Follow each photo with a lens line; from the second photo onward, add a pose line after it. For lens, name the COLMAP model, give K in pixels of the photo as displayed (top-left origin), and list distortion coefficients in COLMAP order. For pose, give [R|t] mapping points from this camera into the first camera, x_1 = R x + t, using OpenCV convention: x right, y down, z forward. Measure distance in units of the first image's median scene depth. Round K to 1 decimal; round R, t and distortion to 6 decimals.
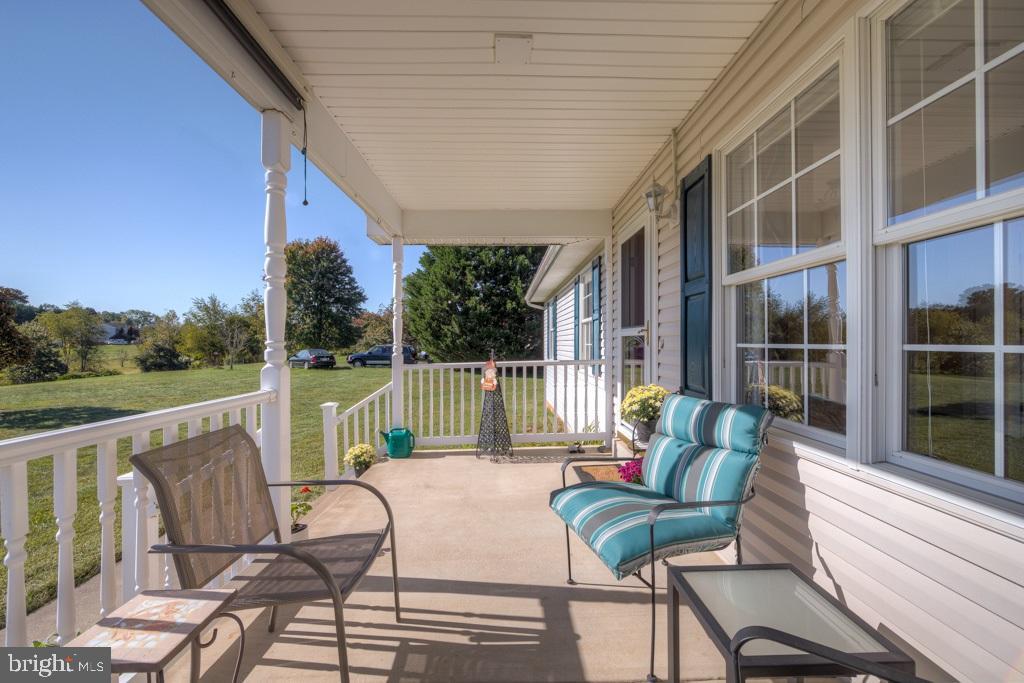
lens RADIAL K [[407.6, 0, 511.4], [0, 407.6, 342.9], [0, 0, 1]] dist [-0.008656, 0.001349]
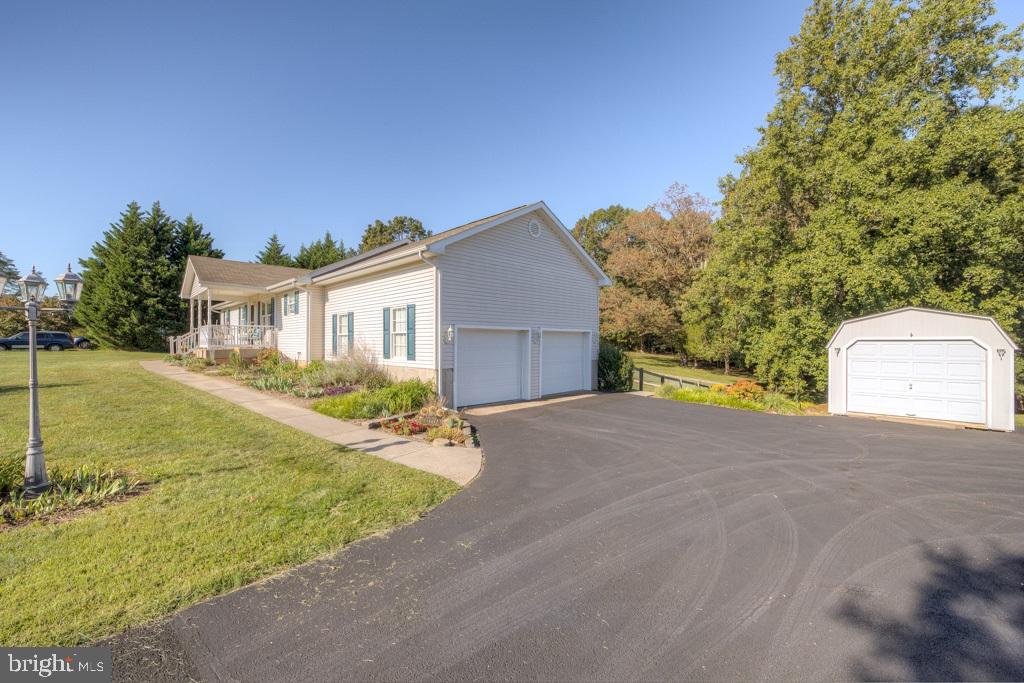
lens RADIAL K [[407.6, 0, 510.7], [0, 407.6, 343.9], [0, 0, 1]] dist [-0.008656, 0.001349]
pose [[0.723562, 0.002552, 0.690255, -0.158606], [-0.003570, 0.999994, 0.000045, 0.042073], [-0.690250, -0.002496, 0.723567, -0.886434]]
